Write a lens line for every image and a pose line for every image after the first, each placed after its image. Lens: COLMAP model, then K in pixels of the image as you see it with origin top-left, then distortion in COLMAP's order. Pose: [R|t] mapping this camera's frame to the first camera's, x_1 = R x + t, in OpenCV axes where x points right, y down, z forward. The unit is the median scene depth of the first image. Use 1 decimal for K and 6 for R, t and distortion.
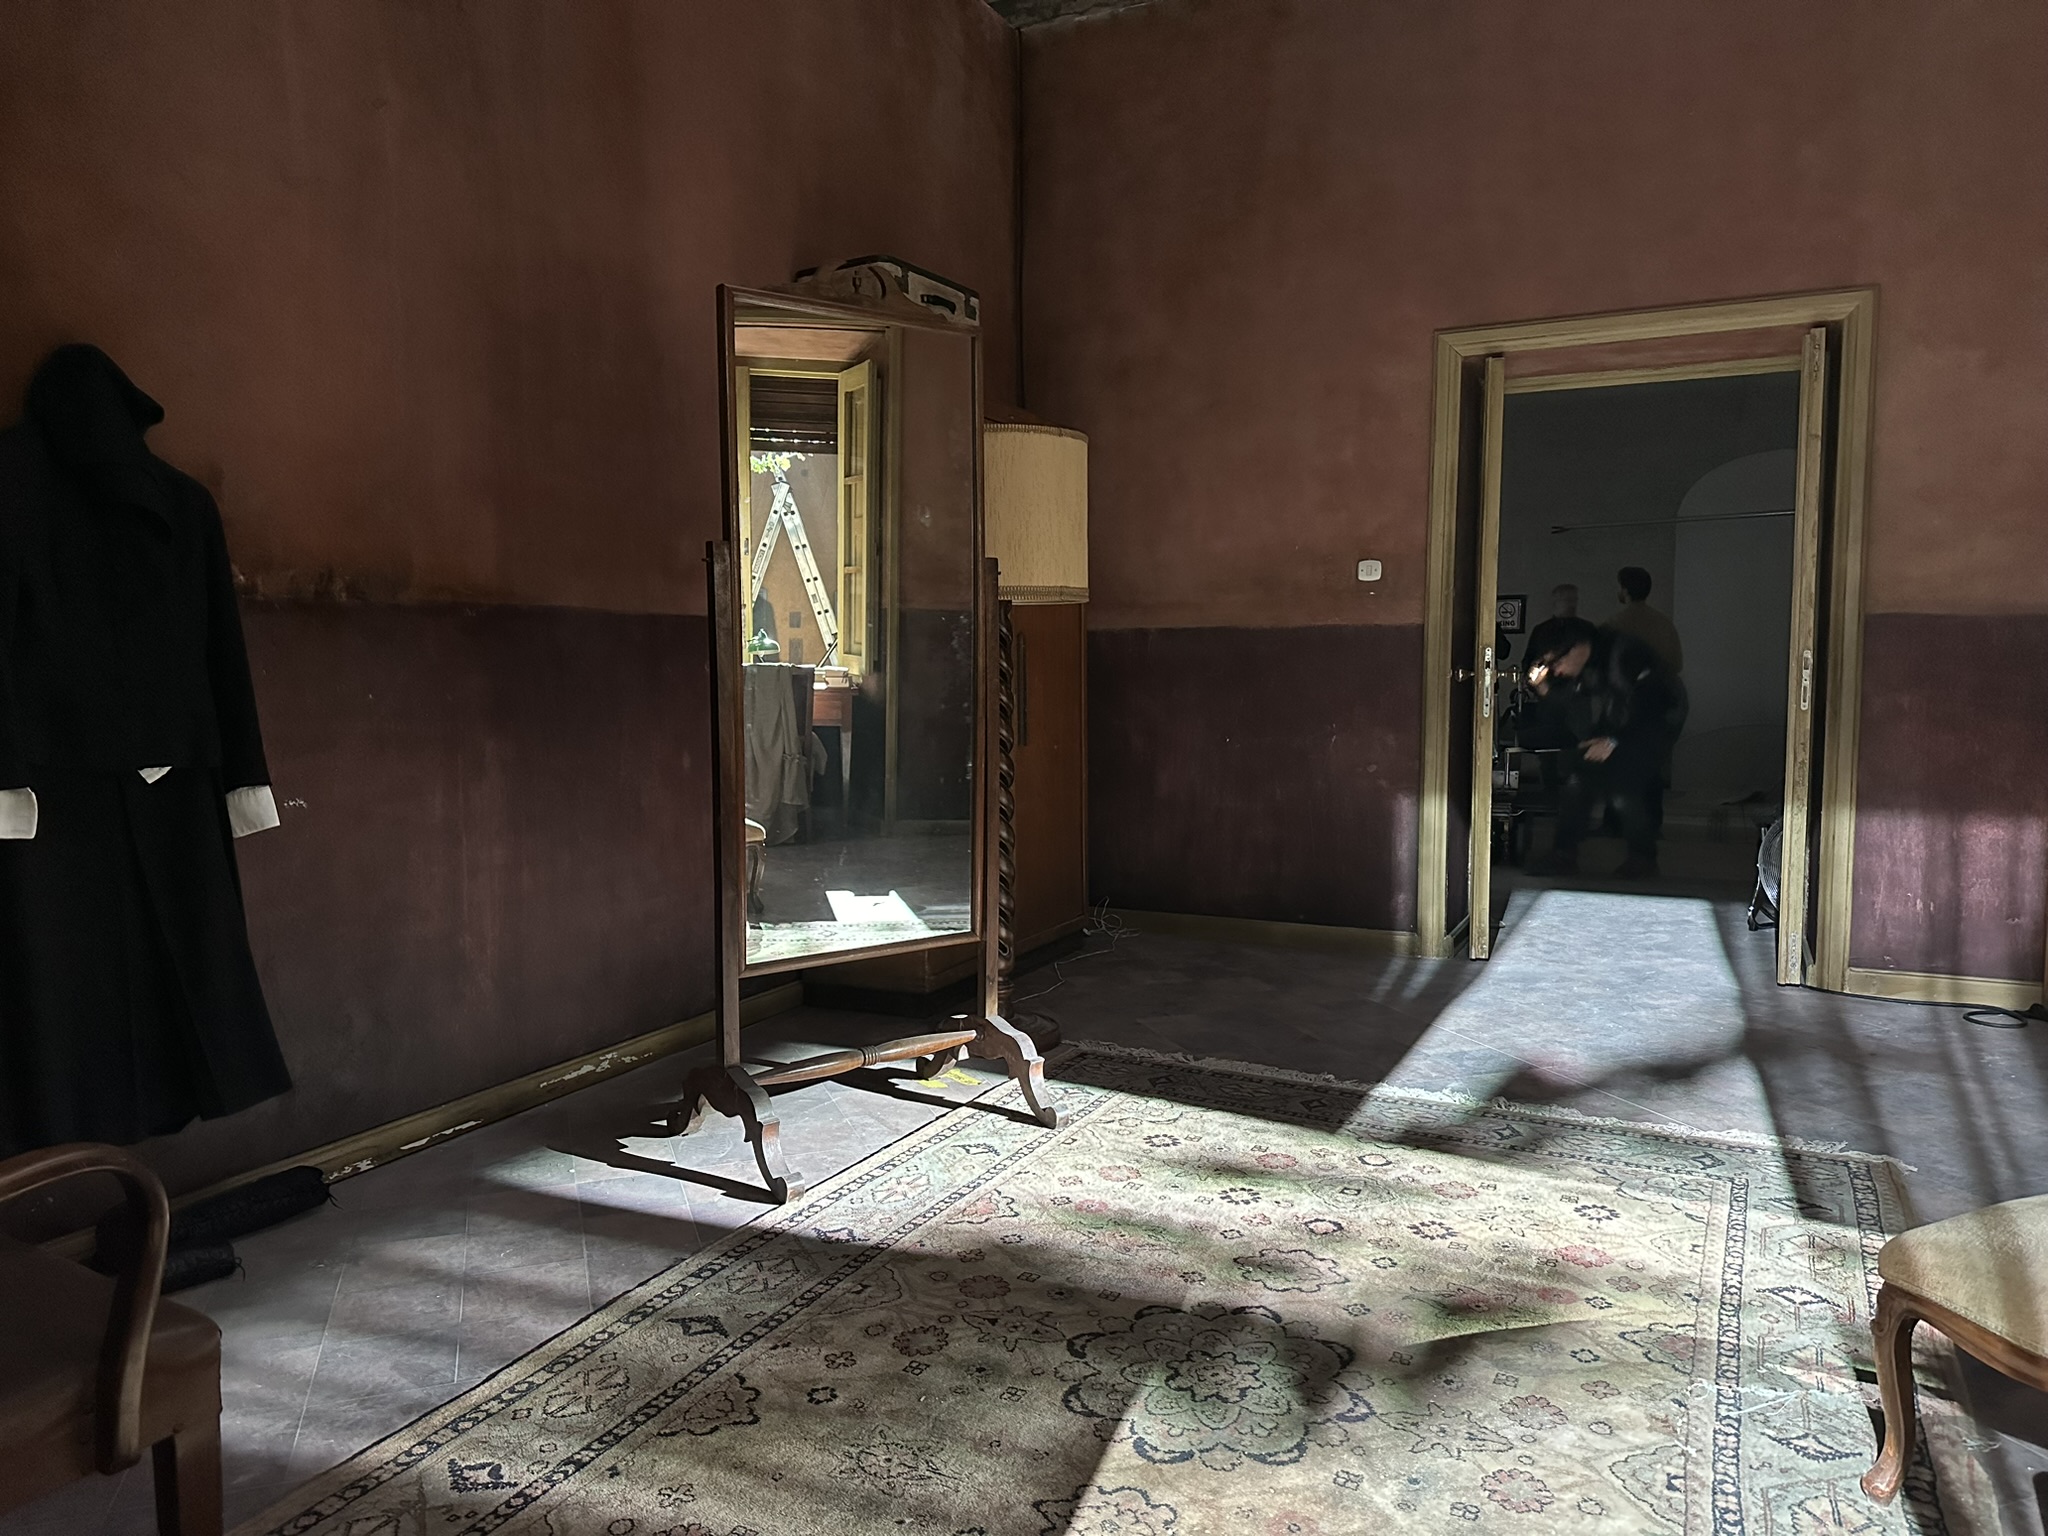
lens RADIAL K [[1434.4, 0, 1040.5], [0, 1434.4, 753.0], [0, 0, 1]] dist [0.070466, -0.088808]
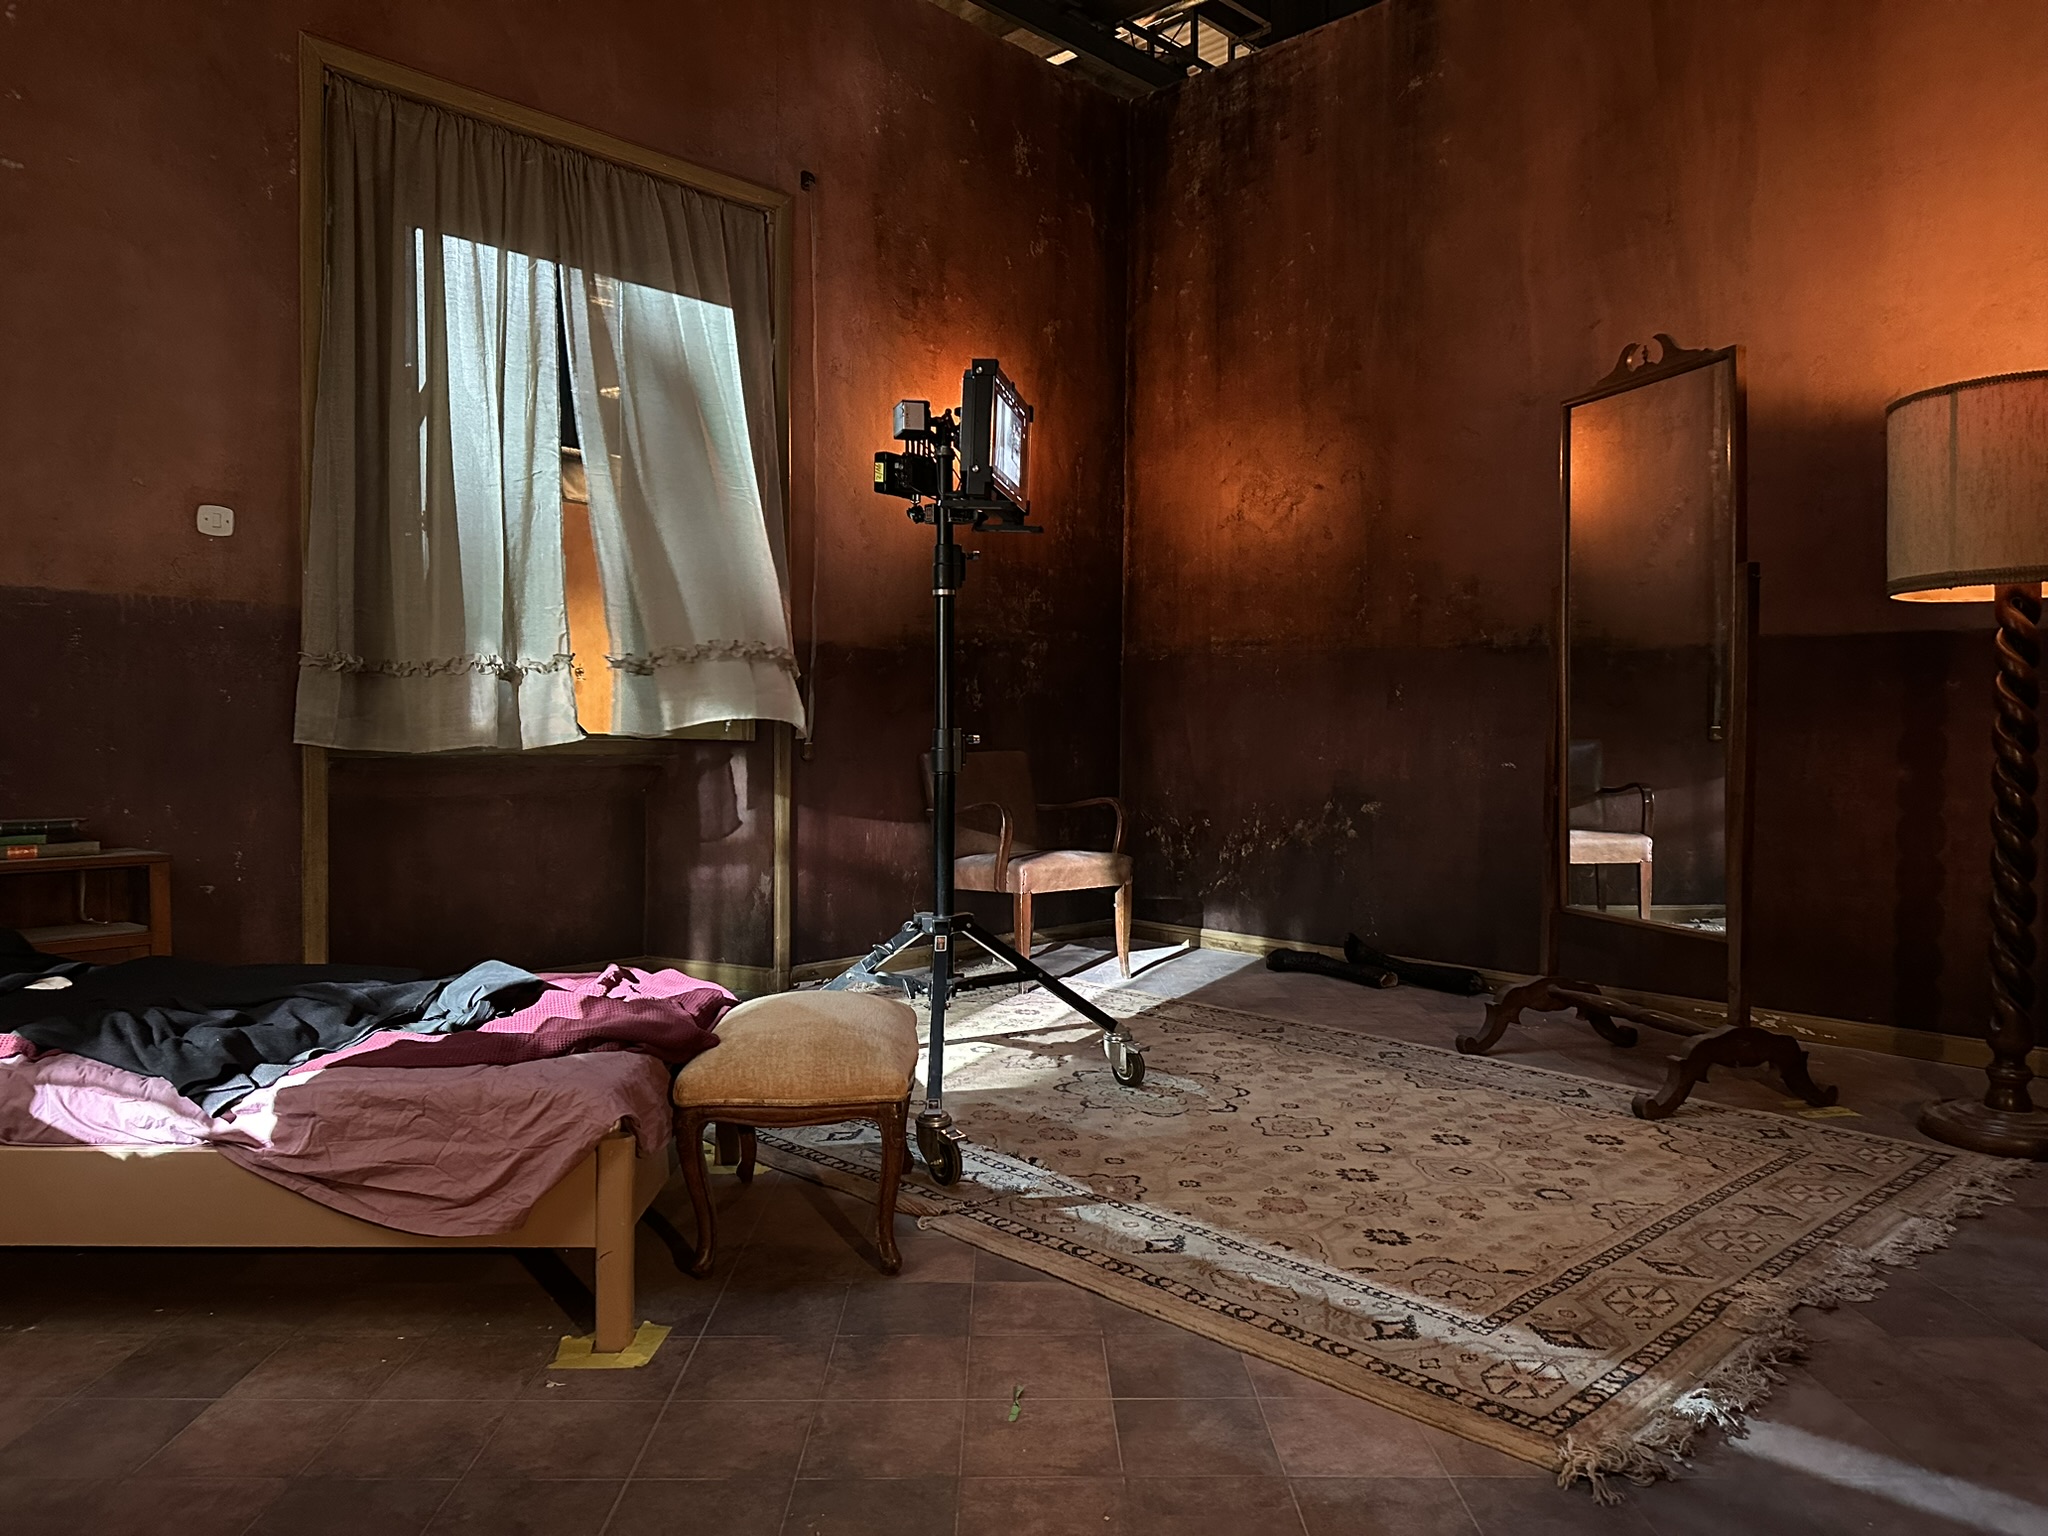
lens RADIAL K [[1434.4, 0, 1033.8], [0, 1434.4, 763.6], [0, 0, 1]] dist [0.070466, -0.088808]
pose [[-0.322799, 0.026604, -0.946093, 1.229855], [-0.071396, 0.996072, 0.052369, -0.017358], [0.943771, 0.084452, -0.319632, 0.978332]]
